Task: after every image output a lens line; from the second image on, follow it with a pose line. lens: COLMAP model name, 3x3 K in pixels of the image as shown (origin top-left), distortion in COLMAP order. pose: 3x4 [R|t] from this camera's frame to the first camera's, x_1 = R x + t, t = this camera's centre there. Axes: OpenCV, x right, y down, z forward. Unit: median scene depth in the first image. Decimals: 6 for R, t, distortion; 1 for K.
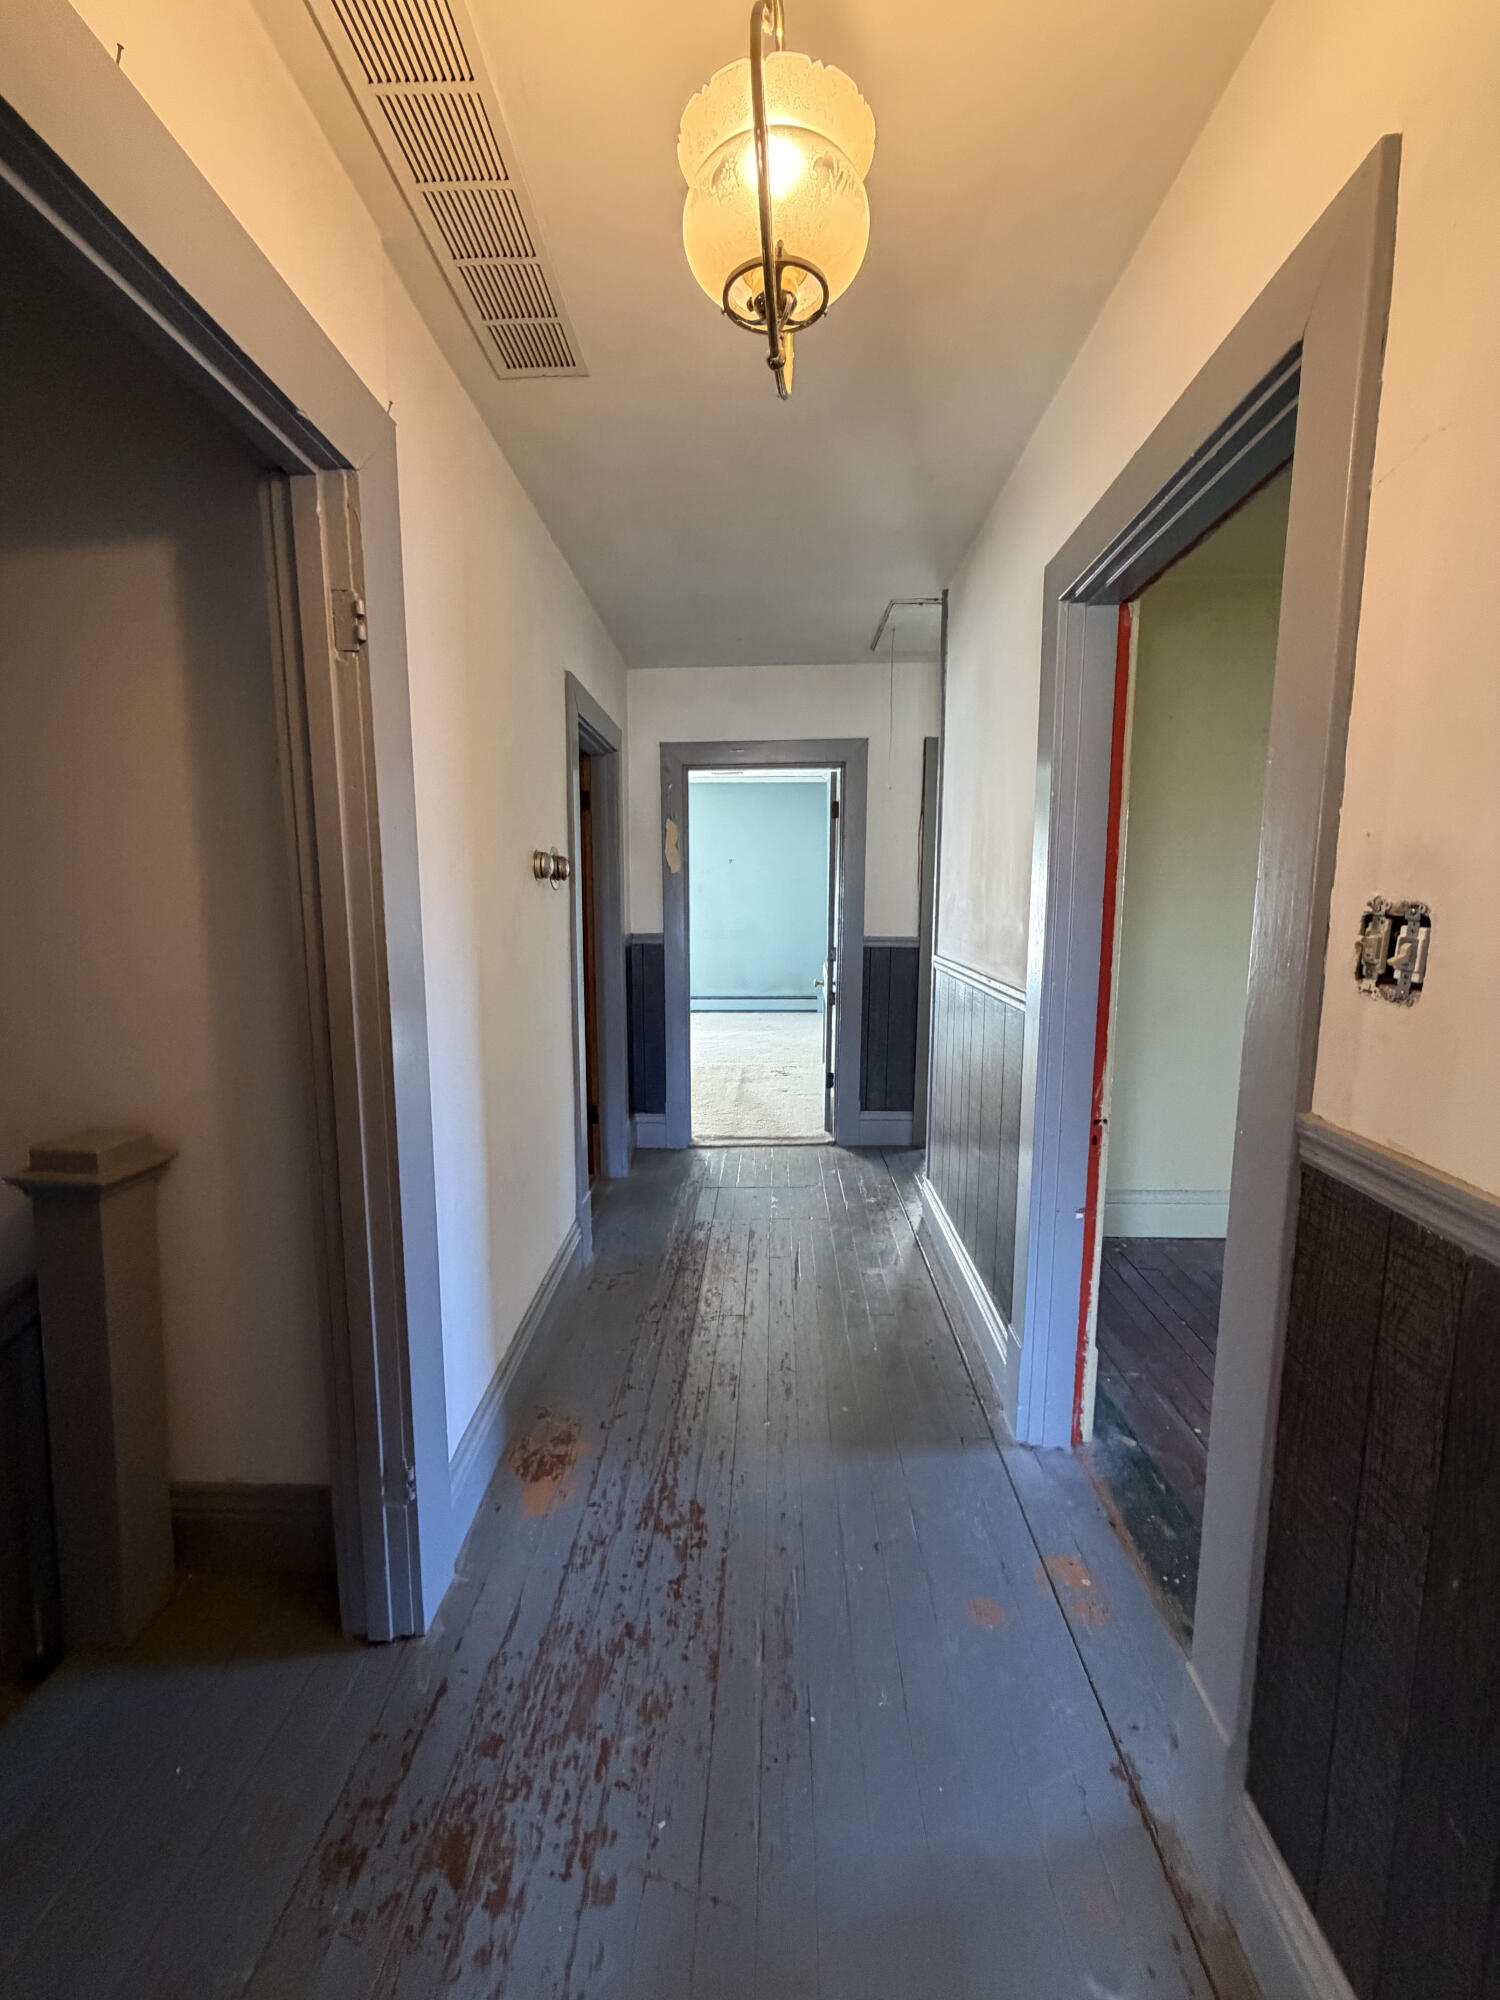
lens RADIAL K [[797.6, 0, 749.0], [0, 797.6, 1002.5], [0, 0, 1]] dist [-0.001381, -0.000086]
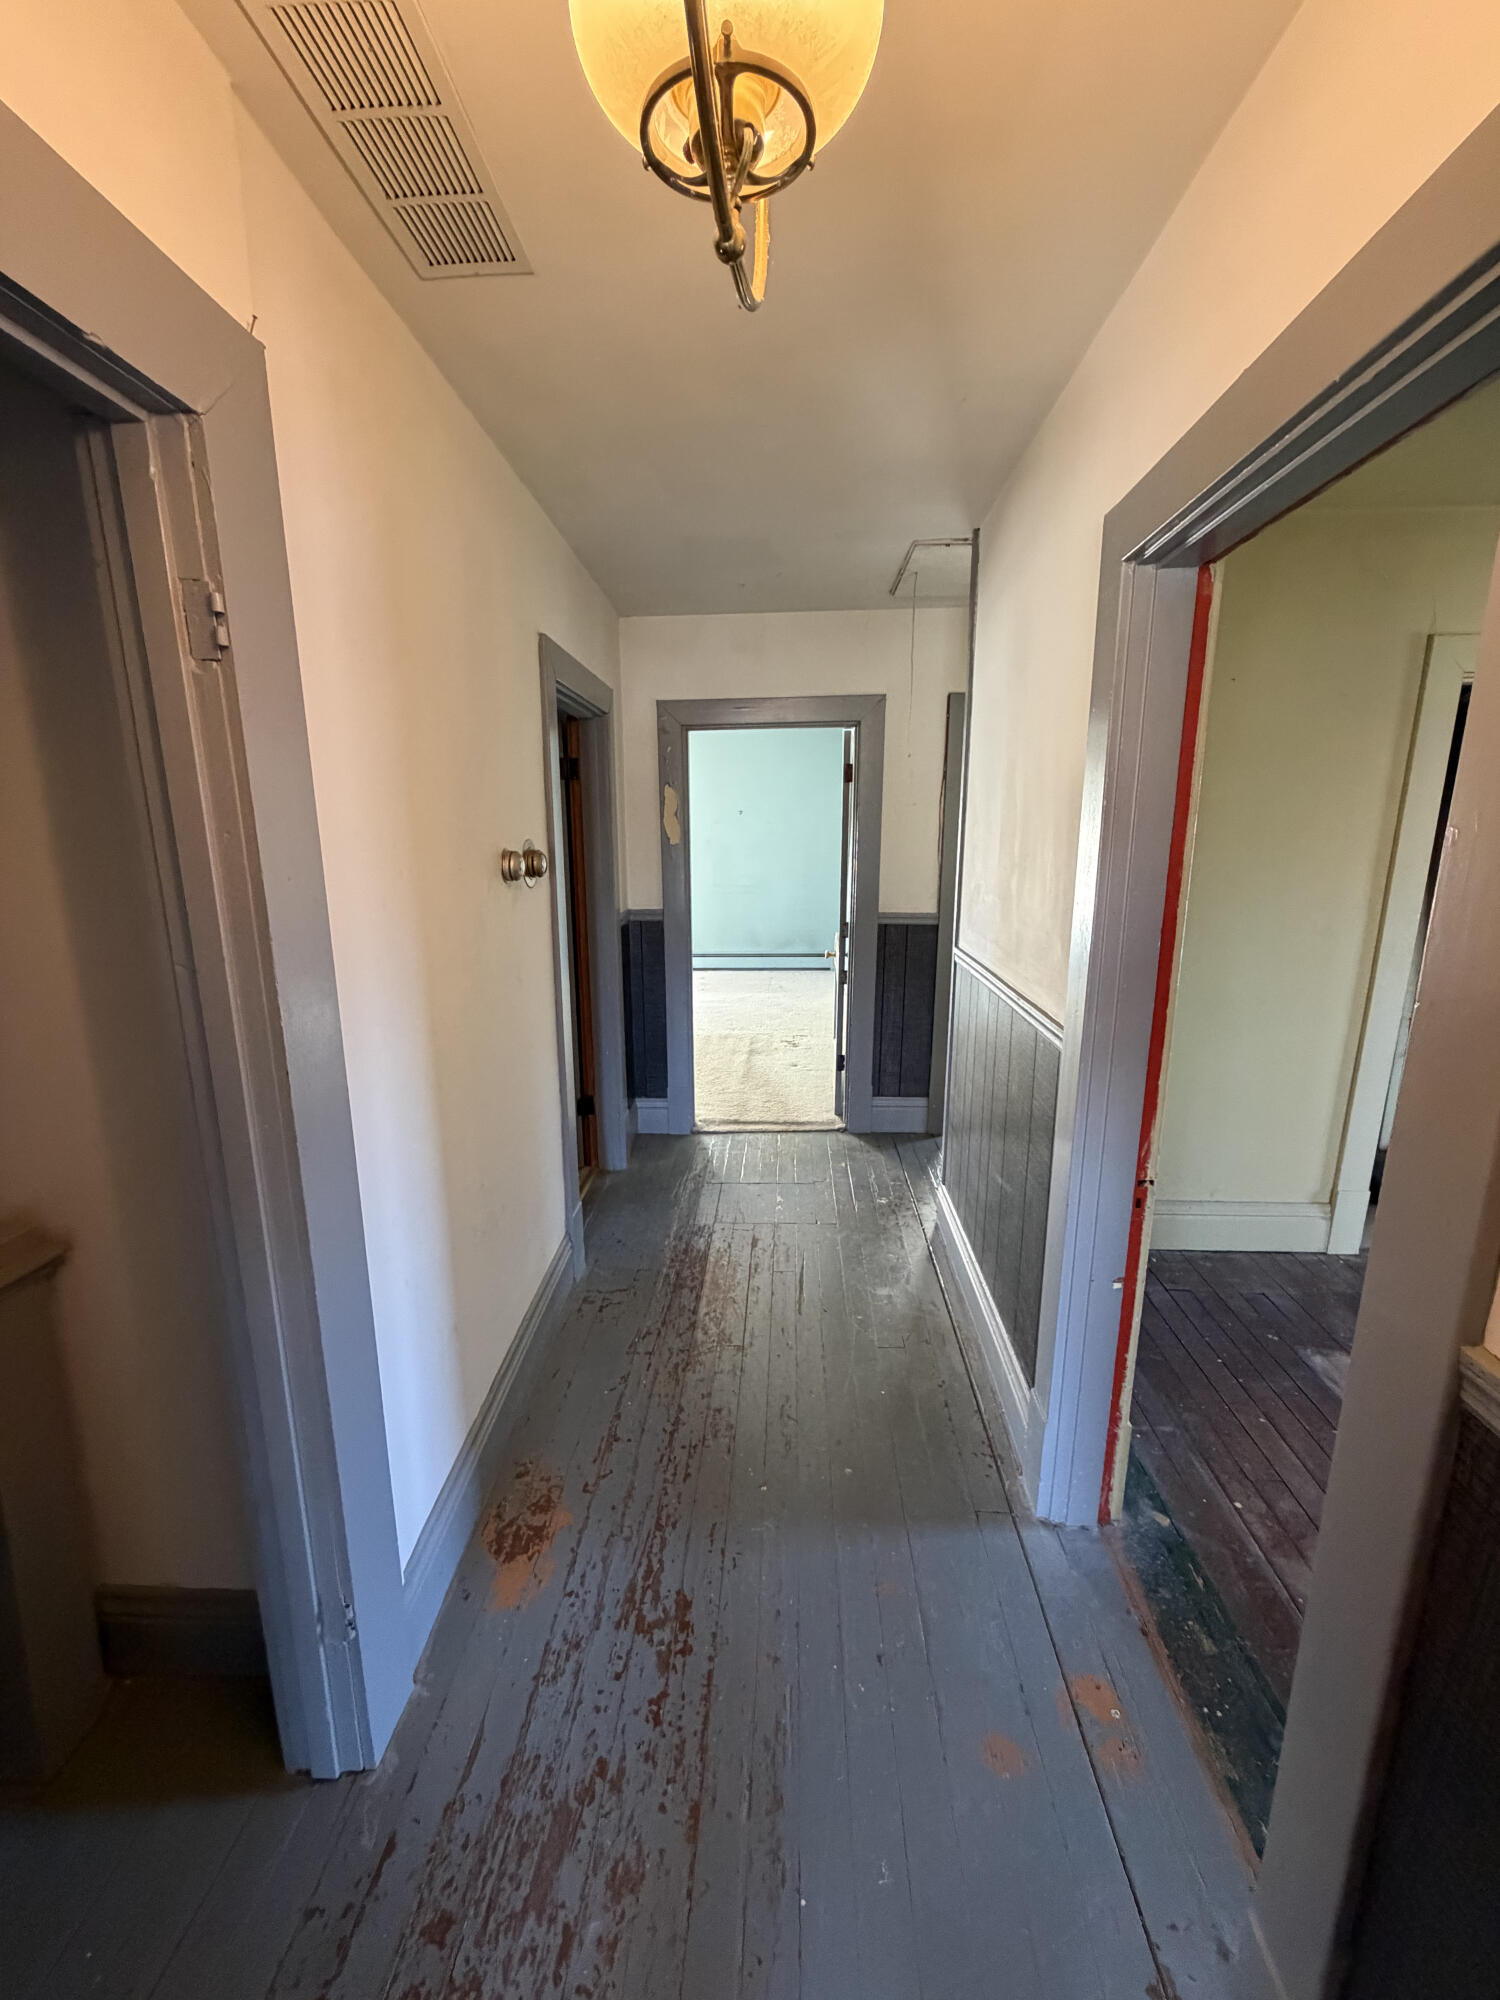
lens RADIAL K [[797.6, 0, 749.1], [0, 797.6, 1002.2], [0, 0, 1]] dist [-0.001381, -0.000086]
pose [[0.999807, 0.001245, -0.019610, 0.026511], [0.000297, 0.996919, 0.078440, -0.117374], [0.019647, -0.078431, 0.996726, 0.146934]]
